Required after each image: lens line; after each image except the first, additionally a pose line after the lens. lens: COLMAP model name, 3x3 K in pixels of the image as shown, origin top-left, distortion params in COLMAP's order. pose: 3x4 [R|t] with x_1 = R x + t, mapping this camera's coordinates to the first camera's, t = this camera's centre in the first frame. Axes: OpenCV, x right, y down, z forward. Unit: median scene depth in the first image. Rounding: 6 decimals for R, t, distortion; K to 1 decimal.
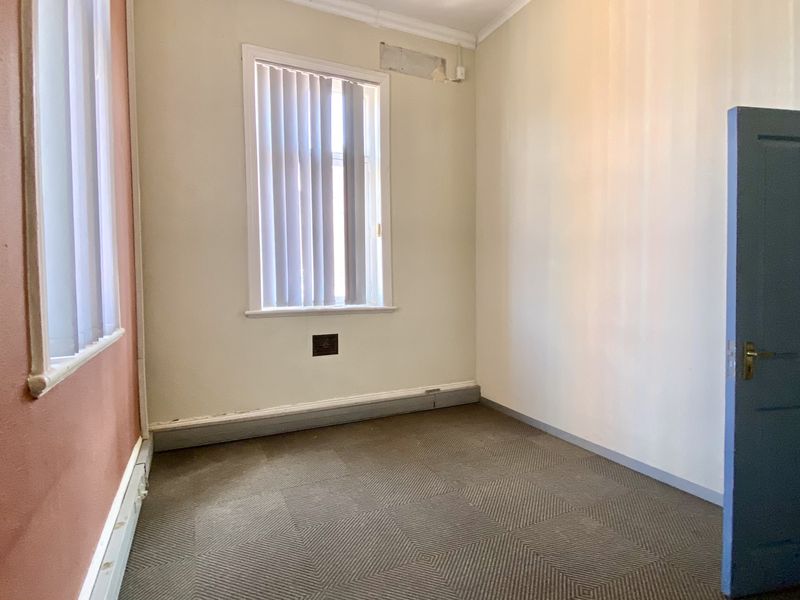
lens RADIAL K [[422.2, 0, 396.1], [0, 422.2, 293.5], [0, 0, 1]] dist [0.003438, -0.019908]
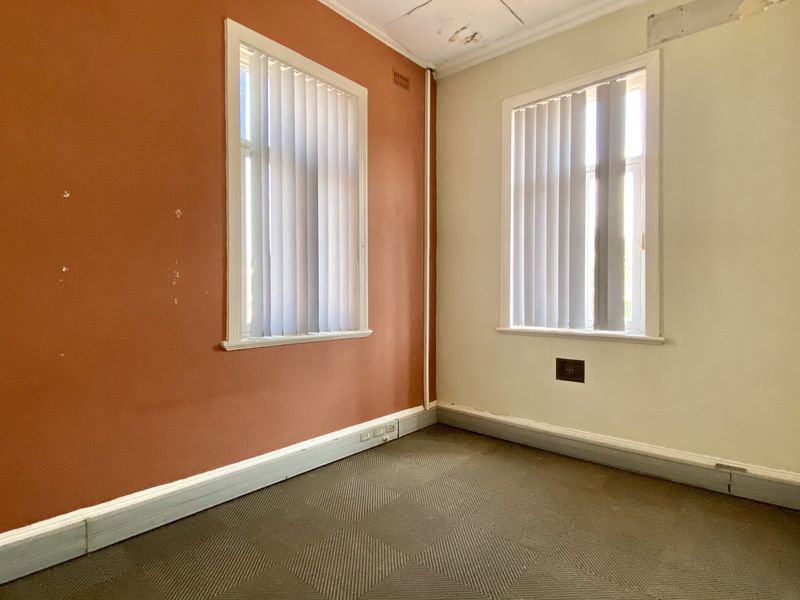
lens RADIAL K [[422.2, 0, 396.1], [0, 422.2, 293.5], [0, 0, 1]] dist [0.003438, -0.019908]
pose [[0.392245, 0.000926, -0.919860, 0.549760], [-0.040416, 0.999051, -0.016229, -0.019273], [0.918973, 0.043543, 0.391910, 0.255835]]
